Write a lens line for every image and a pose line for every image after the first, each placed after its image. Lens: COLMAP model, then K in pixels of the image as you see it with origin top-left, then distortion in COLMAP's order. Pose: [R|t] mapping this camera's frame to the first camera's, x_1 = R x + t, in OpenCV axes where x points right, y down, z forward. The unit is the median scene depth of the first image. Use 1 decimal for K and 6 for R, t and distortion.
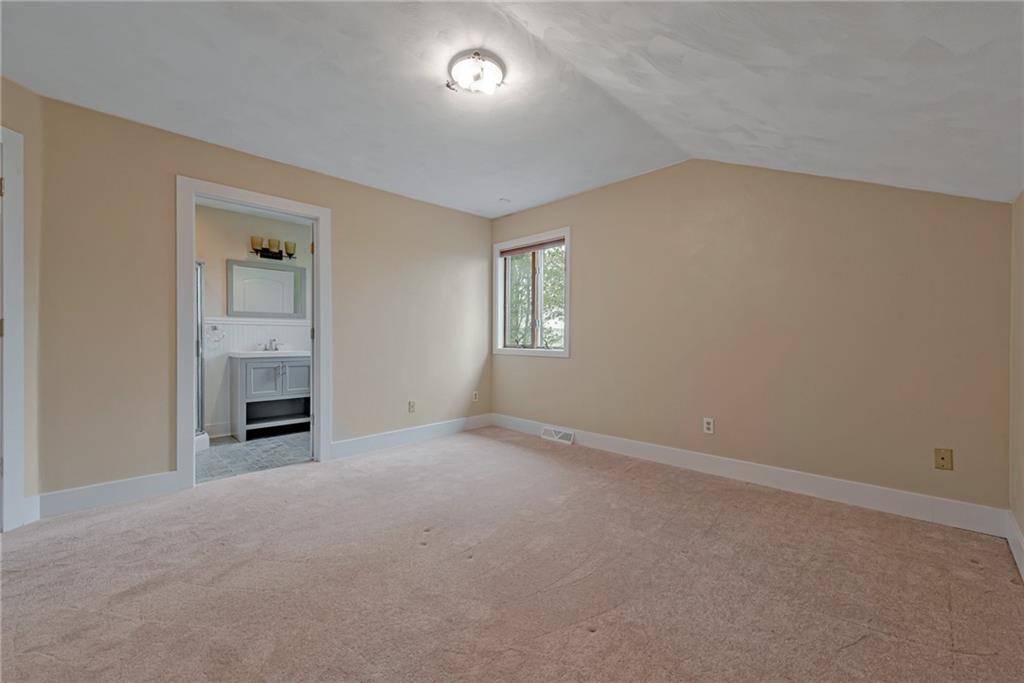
lens RADIAL K [[402.9, 0, 520.7], [0, 402.9, 342.1], [0, 0, 1]] dist [0.005615, 0.000130]
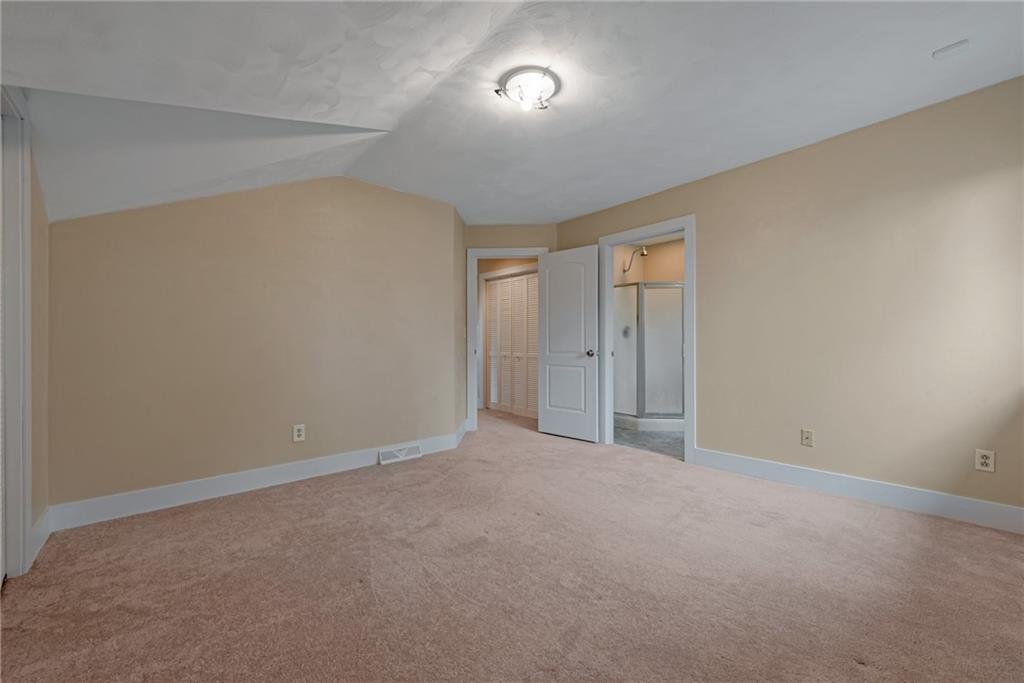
lens RADIAL K [[402.9, 0, 520.8], [0, 402.9, 341.7], [0, 0, 1]] dist [0.005615, 0.000130]
pose [[-0.060088, -0.006096, -0.998174, 0.510703], [-0.005978, 0.999966, -0.005747, -0.002760], [0.998175, 0.005622, -0.060122, 0.582218]]
